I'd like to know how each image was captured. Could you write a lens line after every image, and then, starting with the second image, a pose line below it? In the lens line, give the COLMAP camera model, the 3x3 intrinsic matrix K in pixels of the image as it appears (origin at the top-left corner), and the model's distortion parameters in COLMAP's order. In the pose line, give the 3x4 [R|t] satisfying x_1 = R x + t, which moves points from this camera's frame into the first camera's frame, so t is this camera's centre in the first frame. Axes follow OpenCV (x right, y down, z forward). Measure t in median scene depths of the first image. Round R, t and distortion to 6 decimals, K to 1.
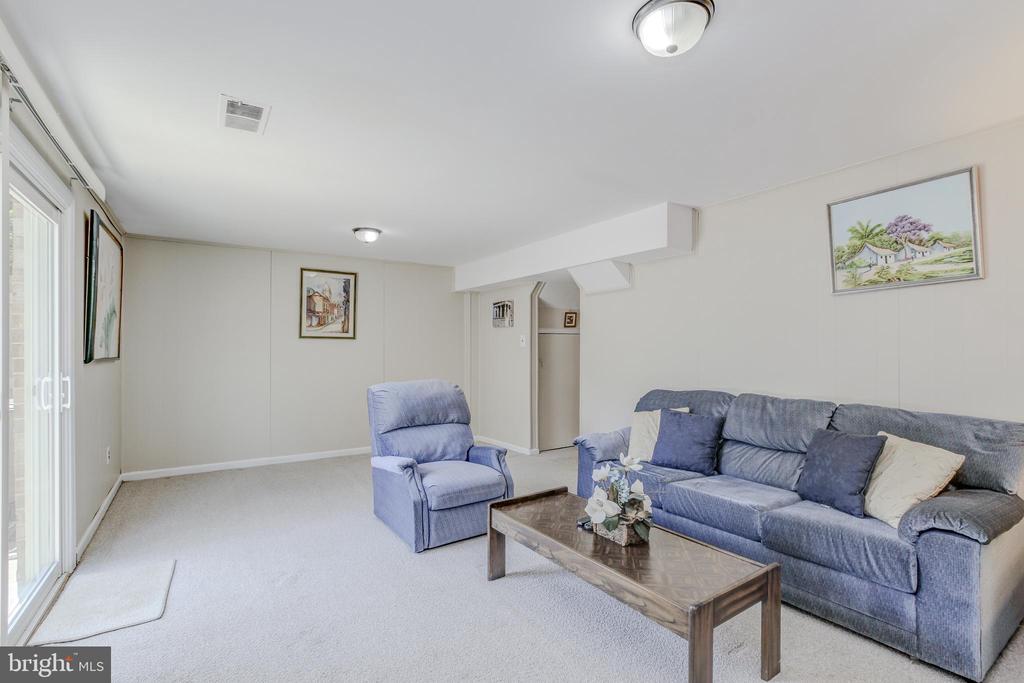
lens RADIAL K [[472.6, 0, 518.3], [0, 472.6, 342.8], [0, 0, 1]] dist [-0.021637, 0.011214]
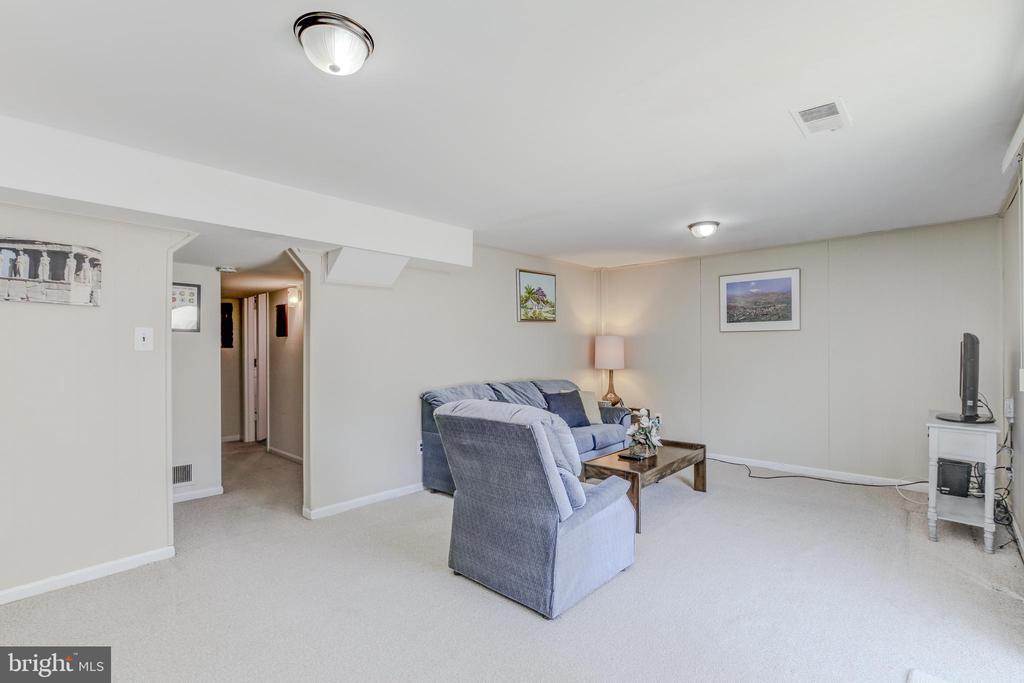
lens RADIAL K [[472.6, 0, 509.4], [0, 472.6, 349.9], [0, 0, 1]] dist [-0.021637, 0.011214]
pose [[-0.218998, -0.004943, 0.975713, -1.143683], [-0.011374, 0.999932, 0.002513, 0.003399], [-0.975659, -0.010548, -0.219039, 1.506213]]
